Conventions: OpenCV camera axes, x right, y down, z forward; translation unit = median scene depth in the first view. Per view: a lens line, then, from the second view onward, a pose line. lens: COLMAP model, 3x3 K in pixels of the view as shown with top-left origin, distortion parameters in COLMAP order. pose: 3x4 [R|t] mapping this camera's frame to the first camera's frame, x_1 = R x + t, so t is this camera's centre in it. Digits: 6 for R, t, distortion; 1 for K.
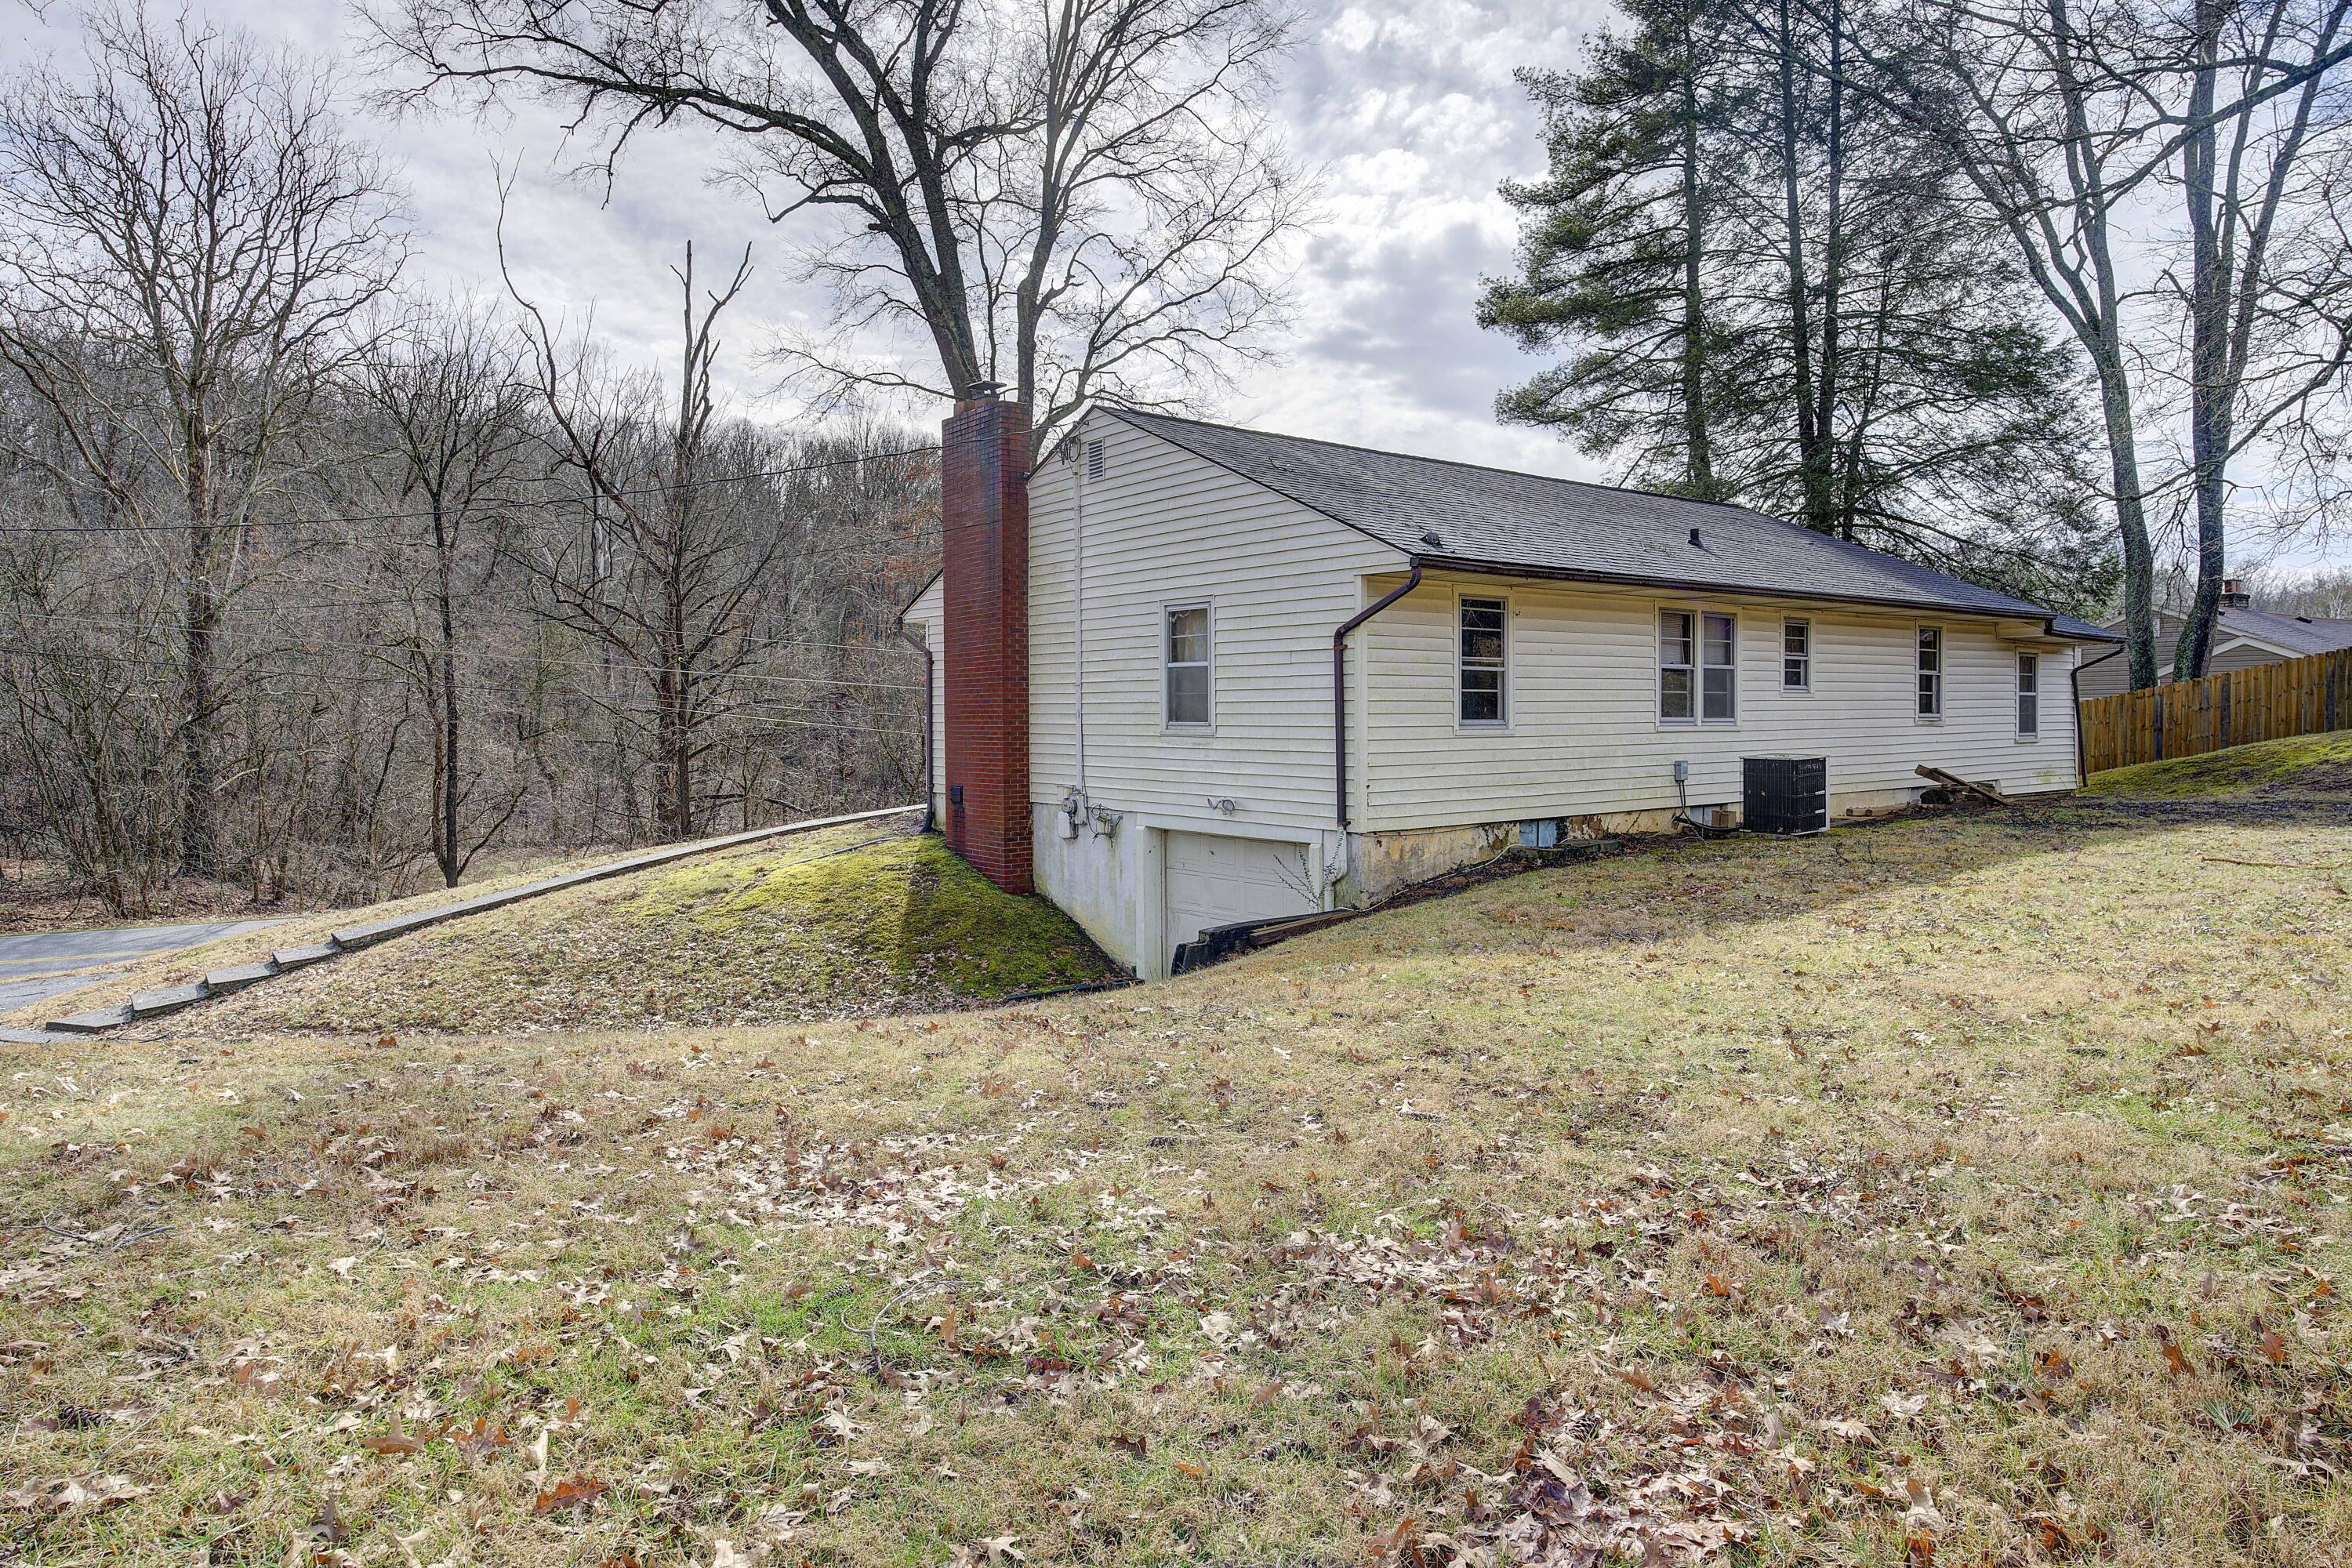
lens RADIAL K [[1410.7, 0, 1138.3], [0, 1410.7, 788.4], [0, 0, 1]] dist [-0.022070, 0.019675]
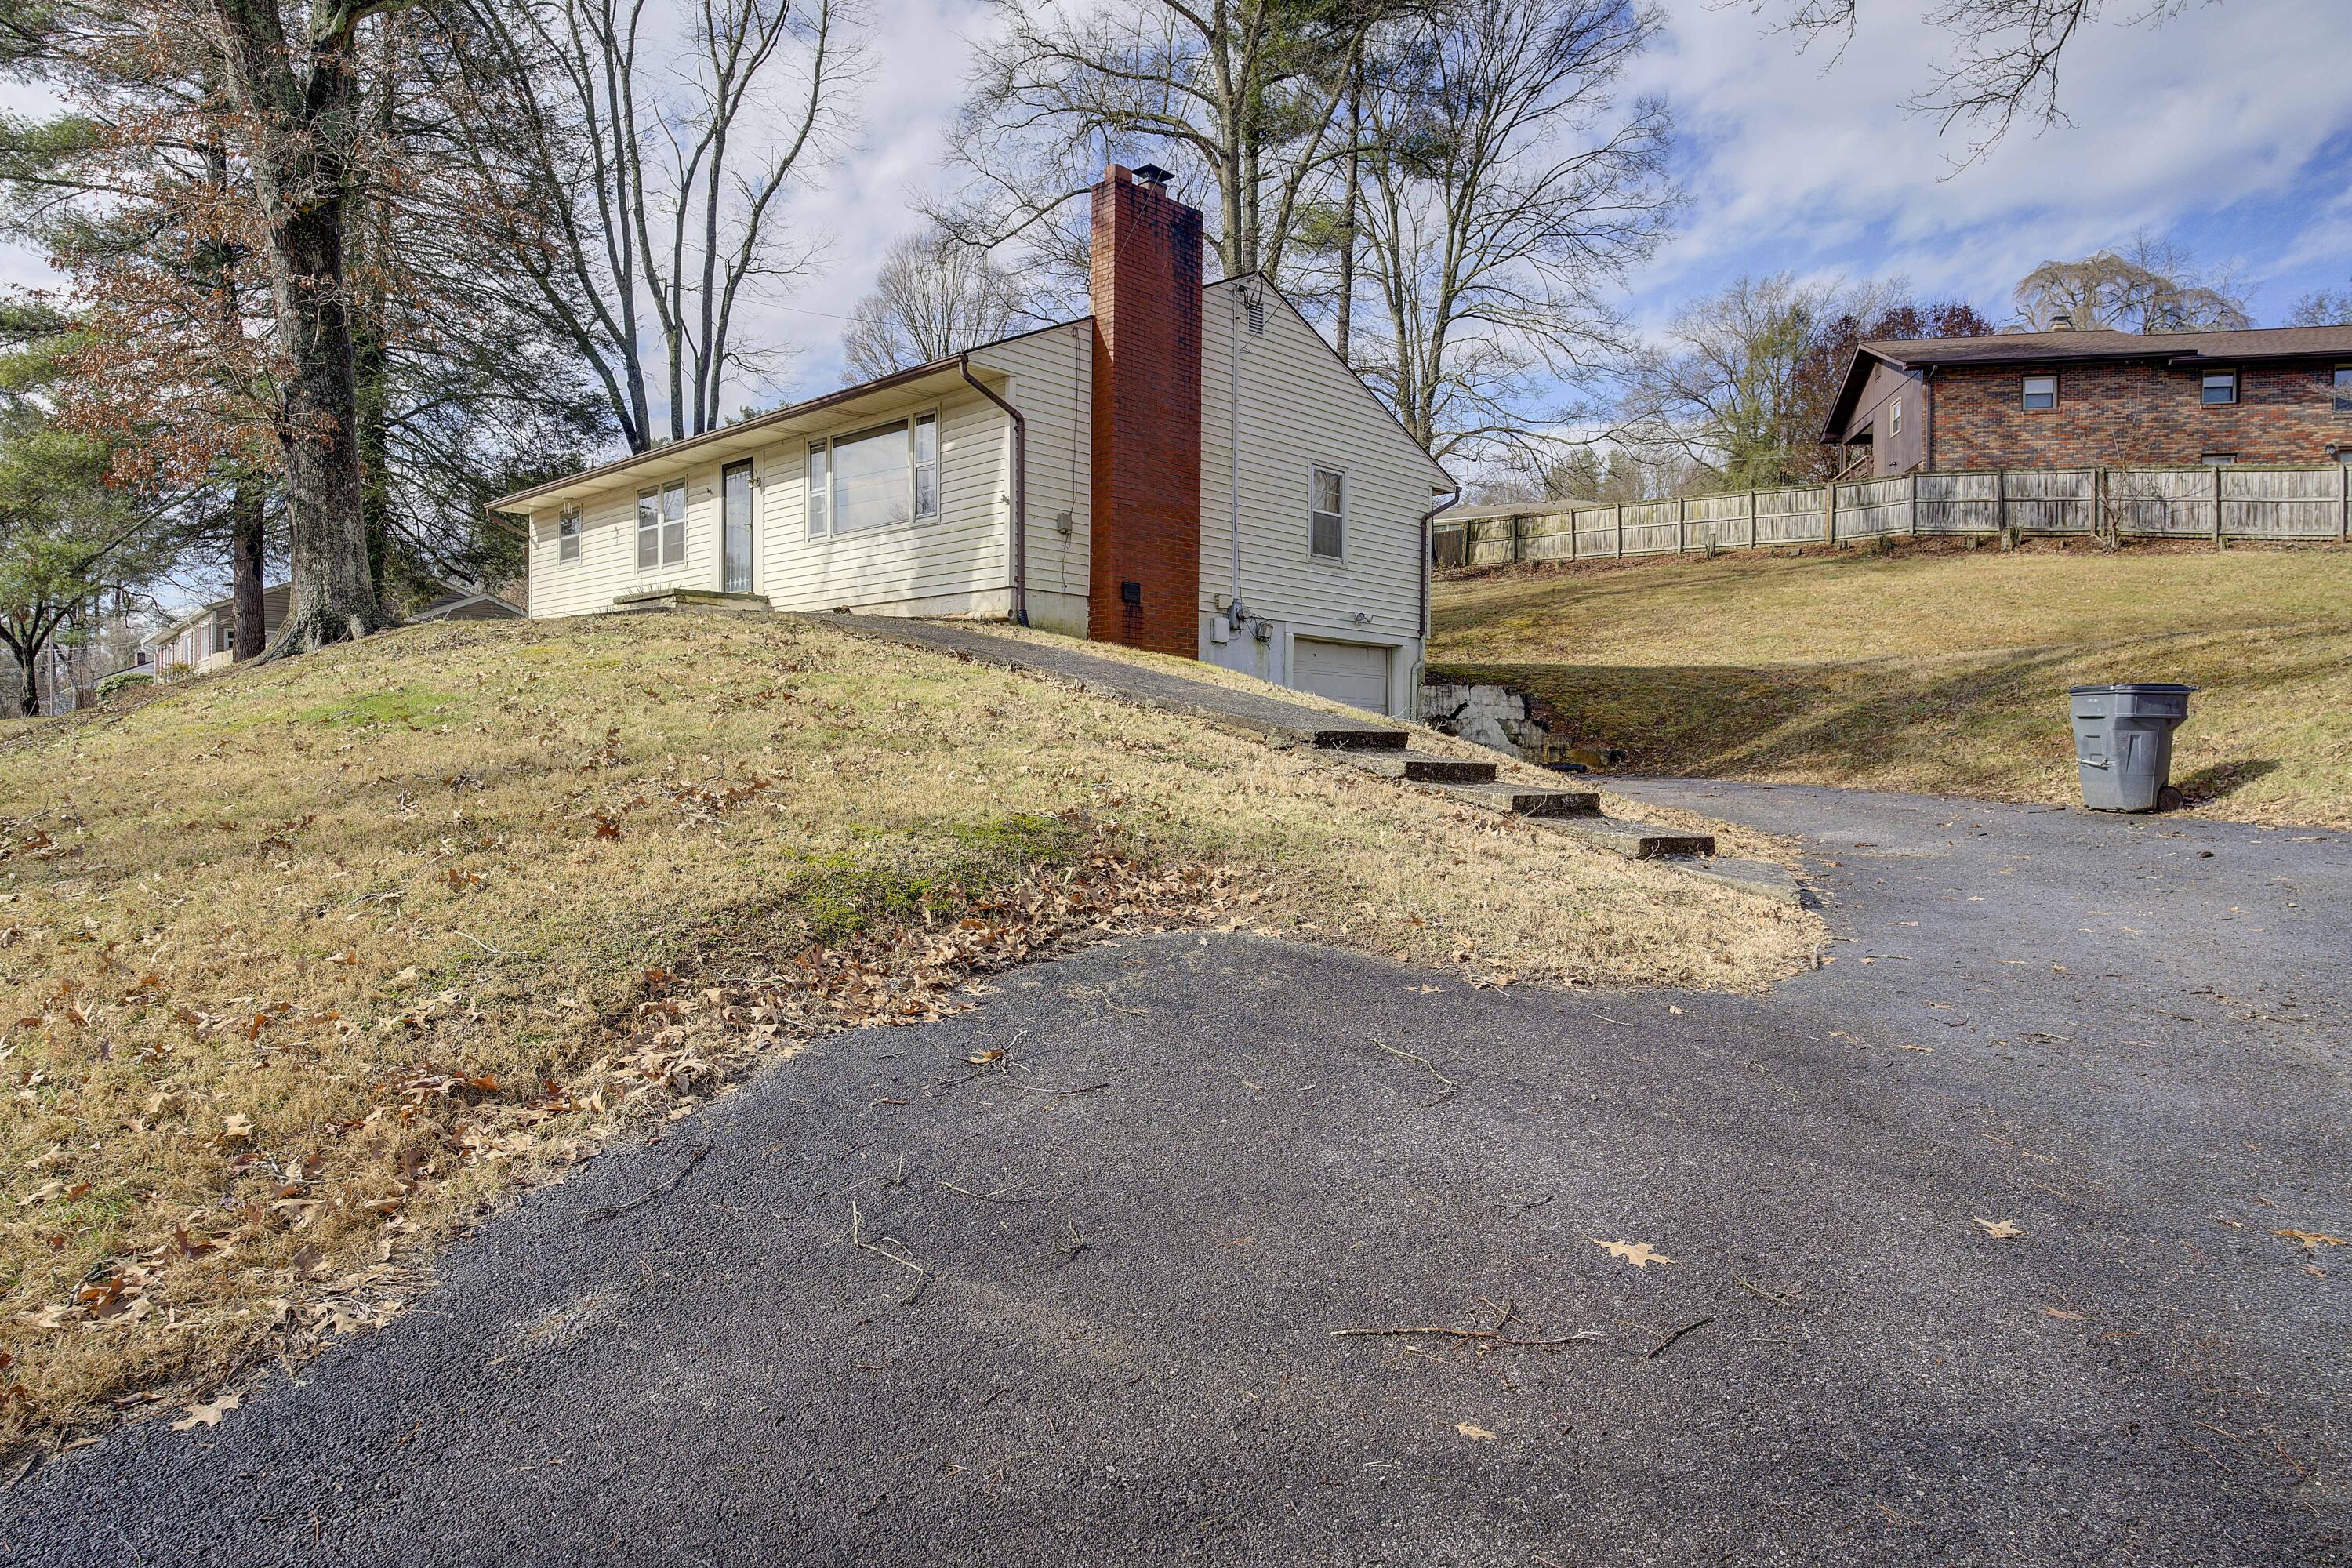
lens RADIAL K [[1410.7, 0, 1138.3], [0, 1410.7, 788.4], [0, 0, 1]] dist [-0.022070, 0.019675]
pose [[-0.147218, -0.018289, 0.988935, -1.238404], [0.037626, 0.999002, 0.024077, 0.132005], [-0.988388, 0.040754, -0.146383, 1.347384]]
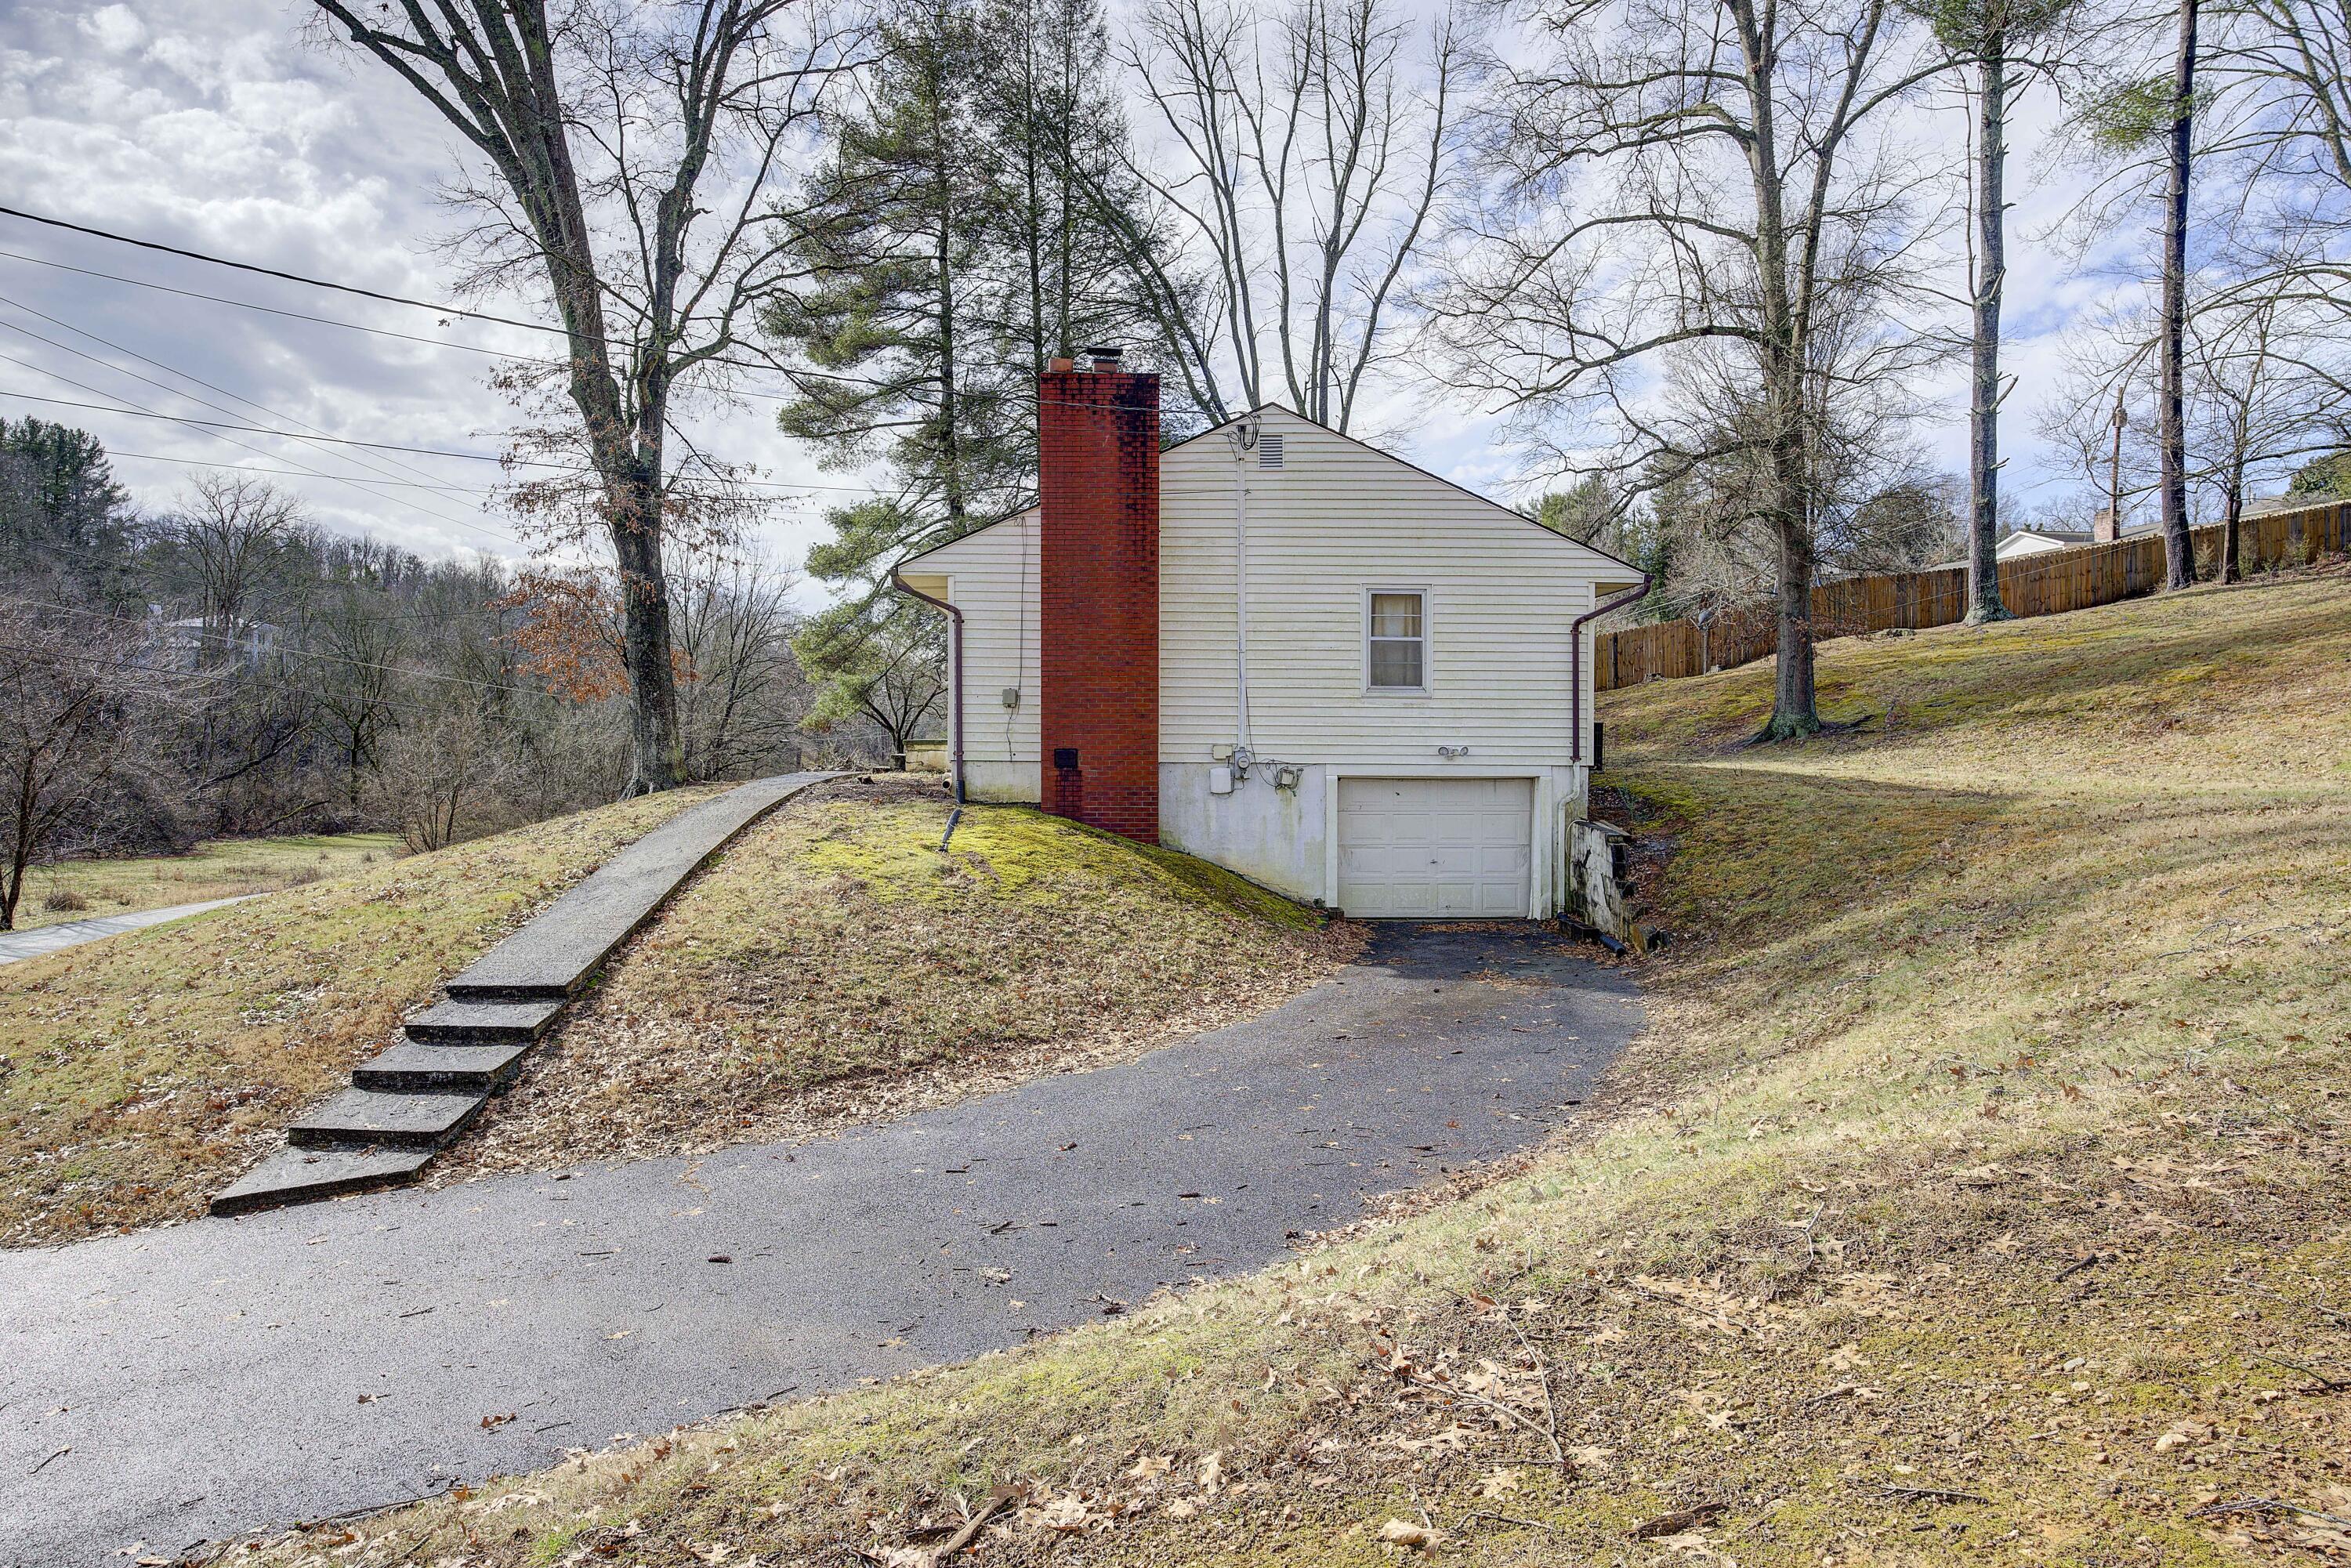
lens RADIAL K [[1410.0, 0, 1137.9], [0, 1410.0, 788.4], [0, 0, 1]] dist [-0.022070, 0.019675]
pose [[0.592837, -0.021411, 0.805038, -1.047478], [0.035350, 0.999375, 0.000547, 0.031674], [-0.804546, 0.028134, 0.593224, 0.450448]]
